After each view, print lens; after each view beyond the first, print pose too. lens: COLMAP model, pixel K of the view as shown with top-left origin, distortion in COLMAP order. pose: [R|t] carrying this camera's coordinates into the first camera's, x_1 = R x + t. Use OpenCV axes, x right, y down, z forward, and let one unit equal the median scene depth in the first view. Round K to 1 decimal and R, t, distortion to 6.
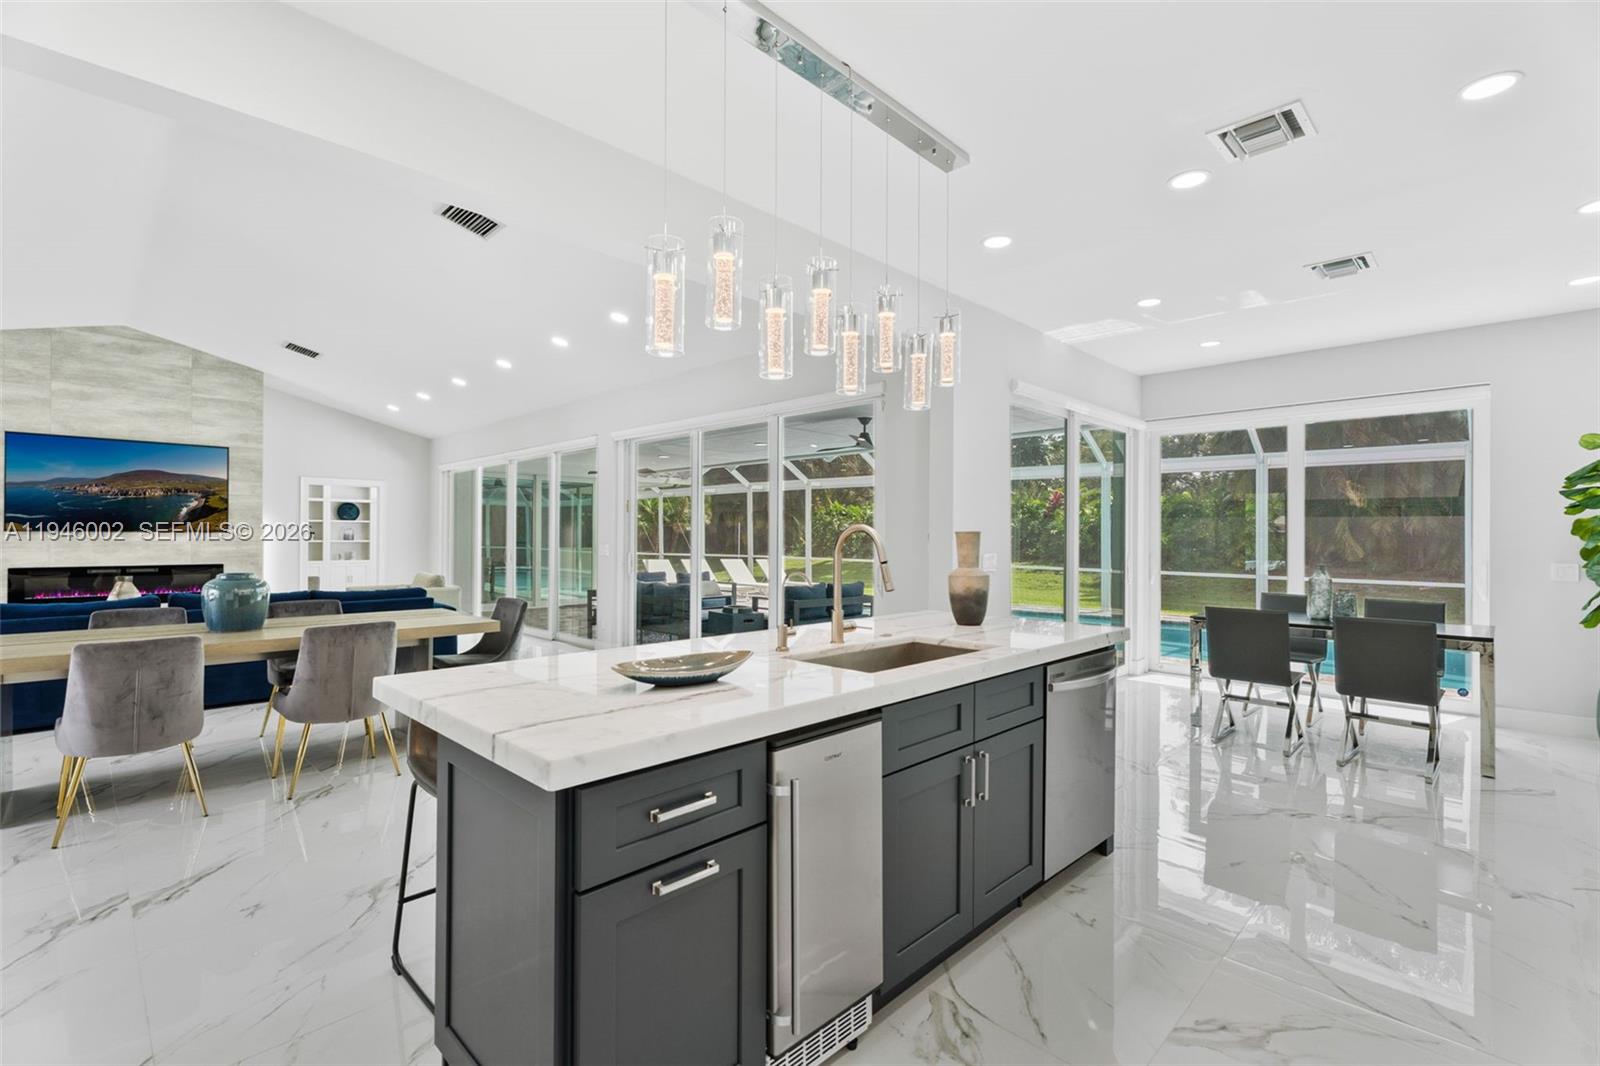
lens RADIAL K [[720.8, 0, 788.7], [0, 720.8, 533.6], [0, 0, 1]] dist [0.002606, 0.000141]
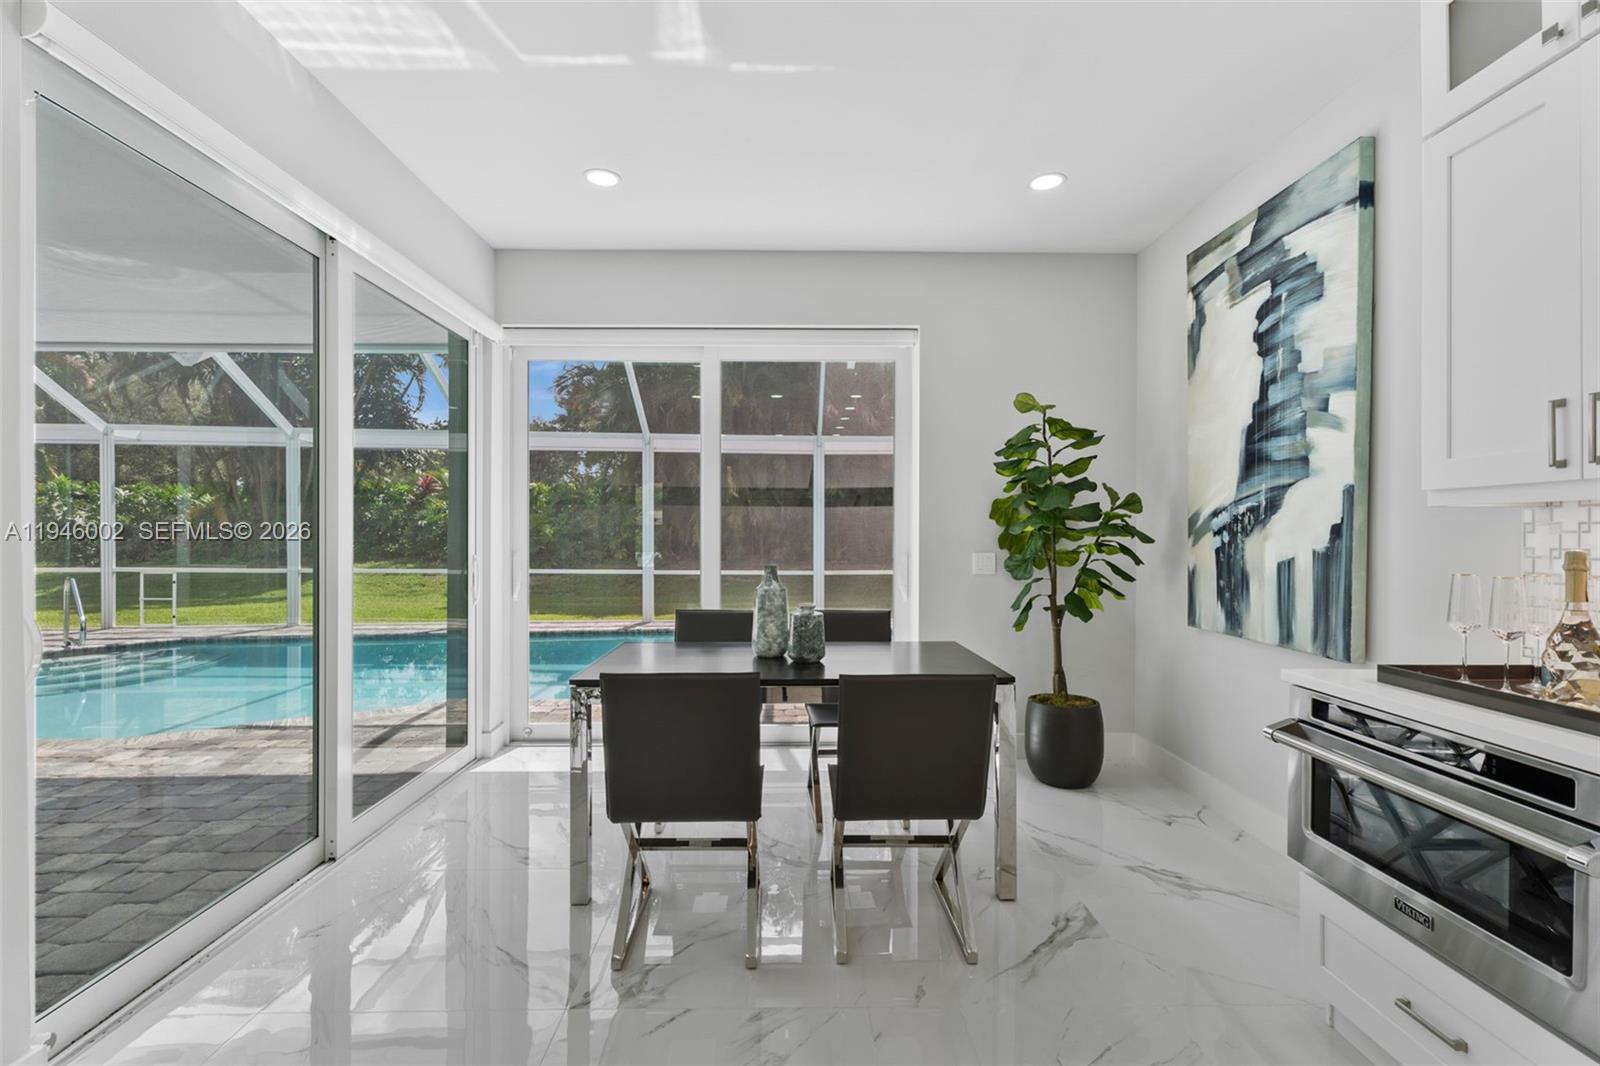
lens RADIAL K [[720.8, 0, 801.5], [0, 720.8, 528.0], [0, 0, 1]] dist [0.002606, 0.000141]
pose [[0.689074, 0.000918, 0.724690, 0.200126], [-0.001221, 0.999999, -0.000105, 0.007511], [-0.724690, -0.000812, 0.689075, 0.353872]]
